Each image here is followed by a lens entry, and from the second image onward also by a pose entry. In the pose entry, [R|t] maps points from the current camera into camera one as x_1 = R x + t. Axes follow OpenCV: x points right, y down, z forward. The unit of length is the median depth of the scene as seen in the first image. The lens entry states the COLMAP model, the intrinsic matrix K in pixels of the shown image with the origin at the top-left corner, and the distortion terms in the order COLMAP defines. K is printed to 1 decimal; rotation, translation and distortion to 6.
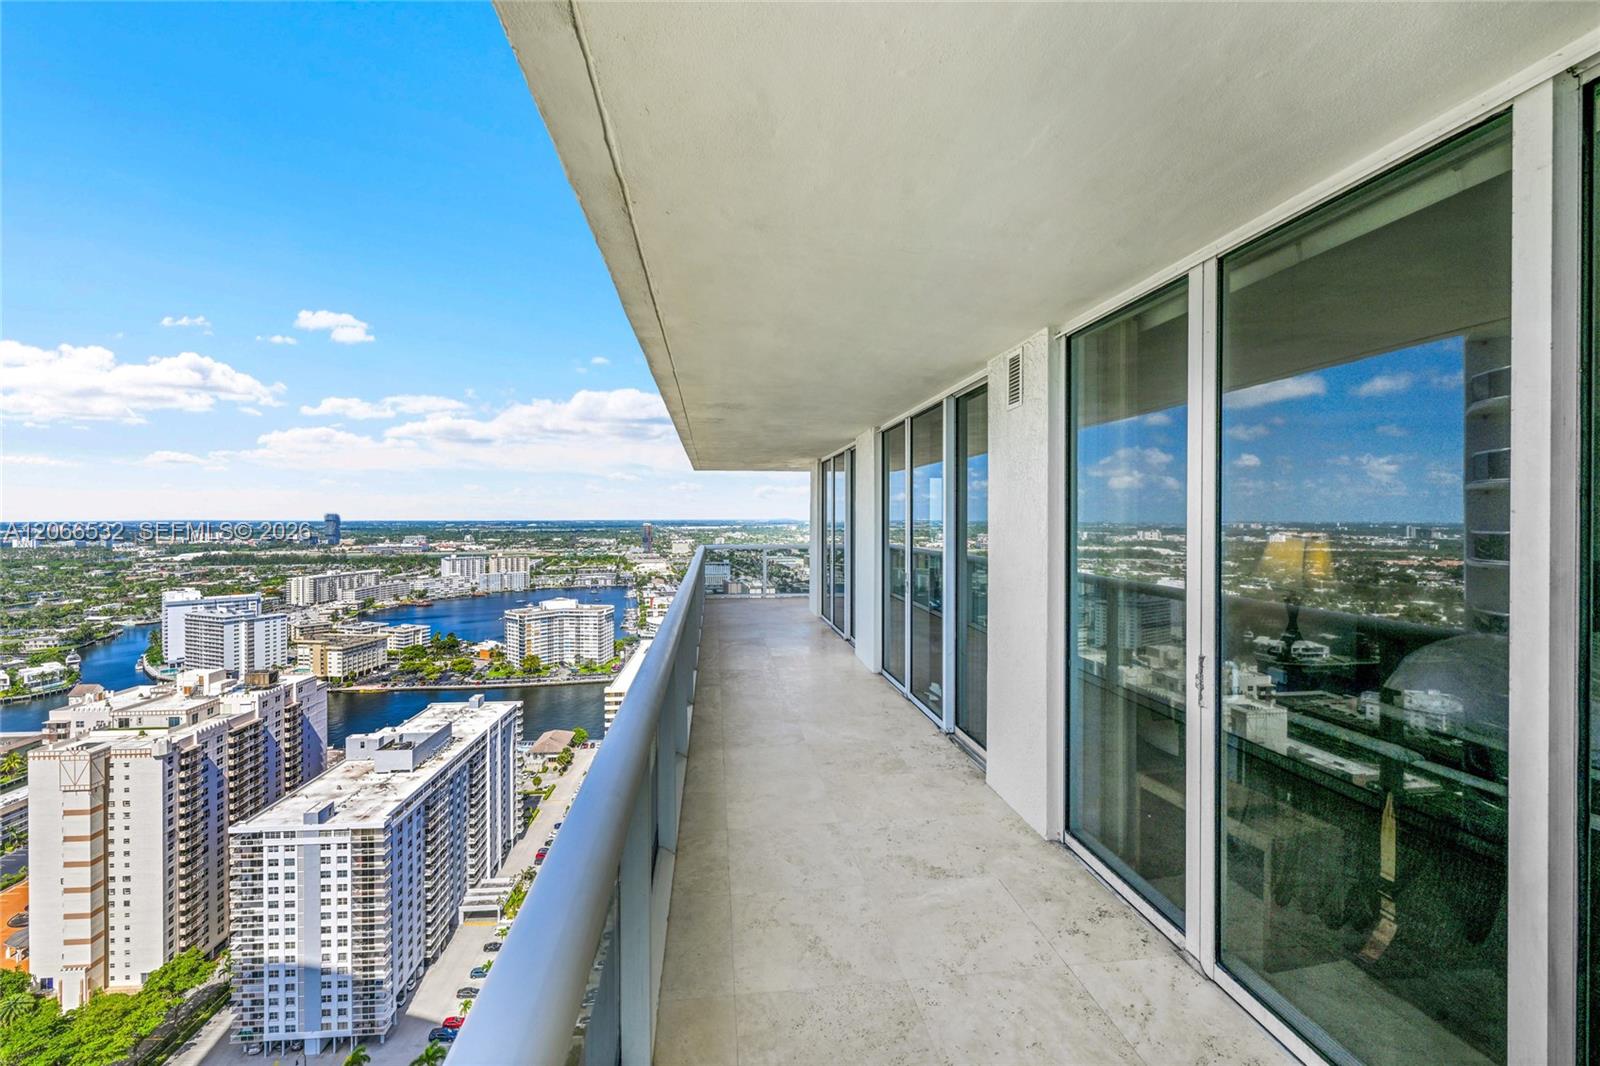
lens RADIAL K [[653.3, 0, 798.1], [0, 653.3, 533.1], [0, 0, 1]] dist [-0.001050, -0.000299]
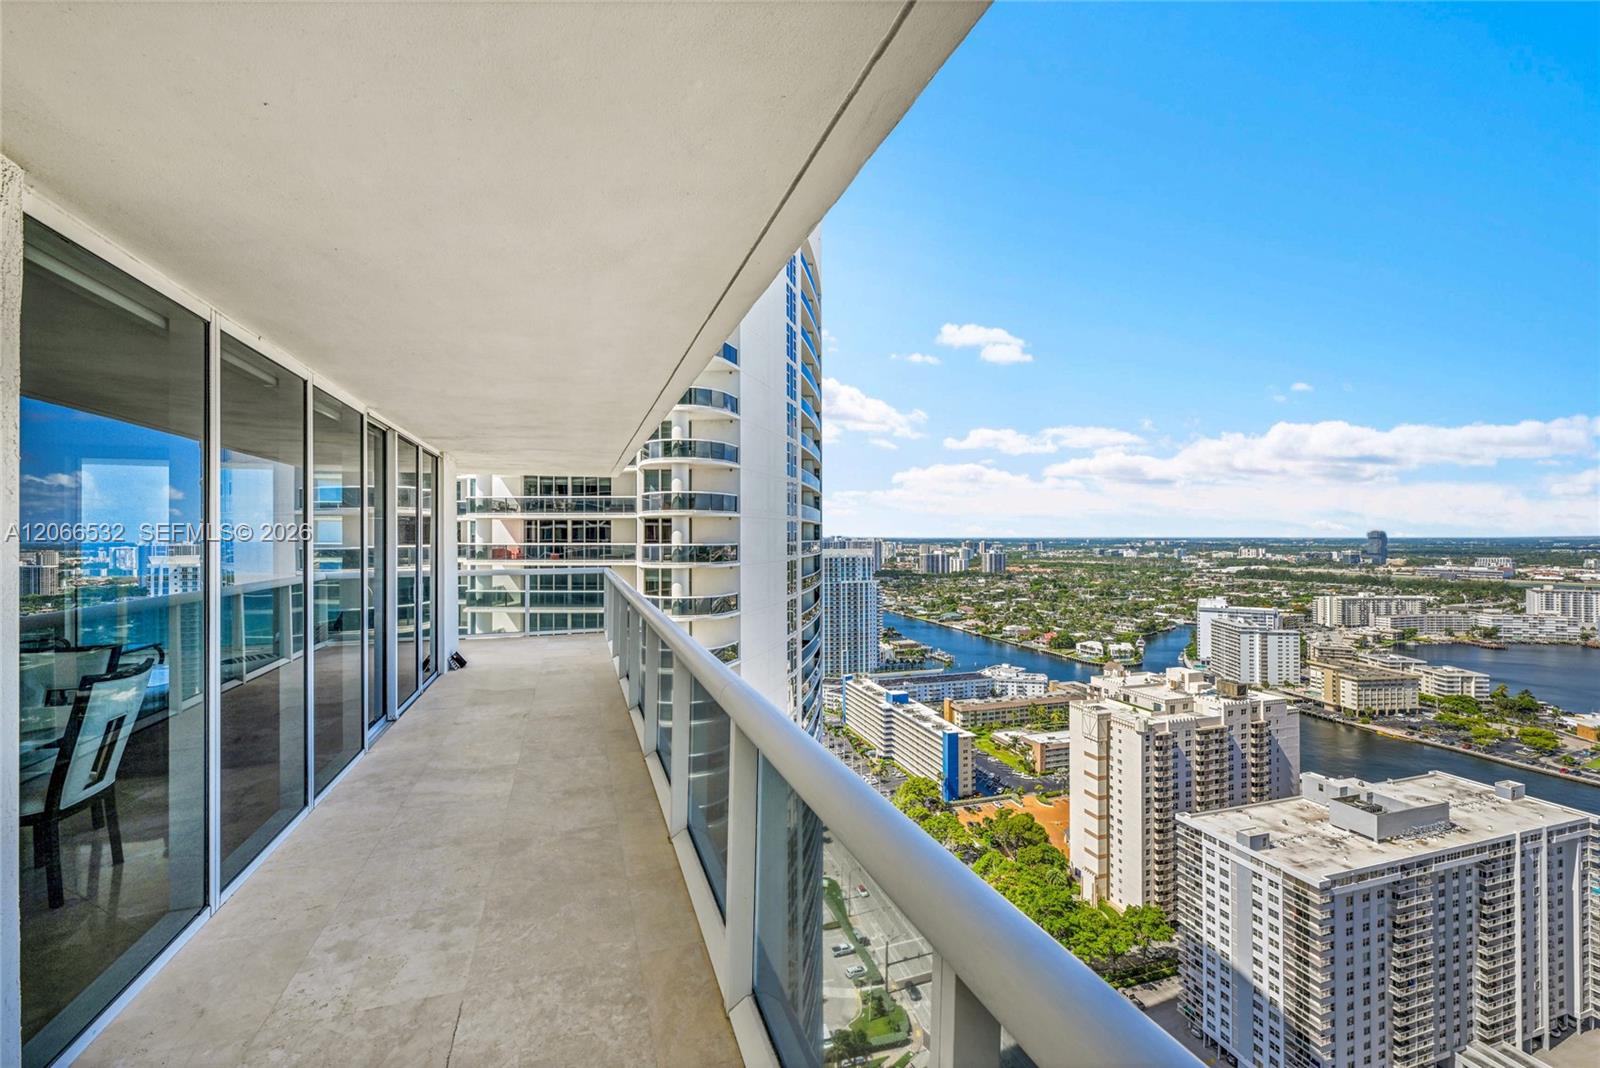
lens RADIAL K [[653.3, 0, 798.1], [0, 653.3, 534.1], [0, 0, 1]] dist [-0.001050, -0.000299]
pose [[0.200918, -0.003215, -0.979603, 0.070729], [-0.020922, 0.999752, -0.007572, -0.003498], [0.979385, 0.022016, 0.200801, 0.101848]]
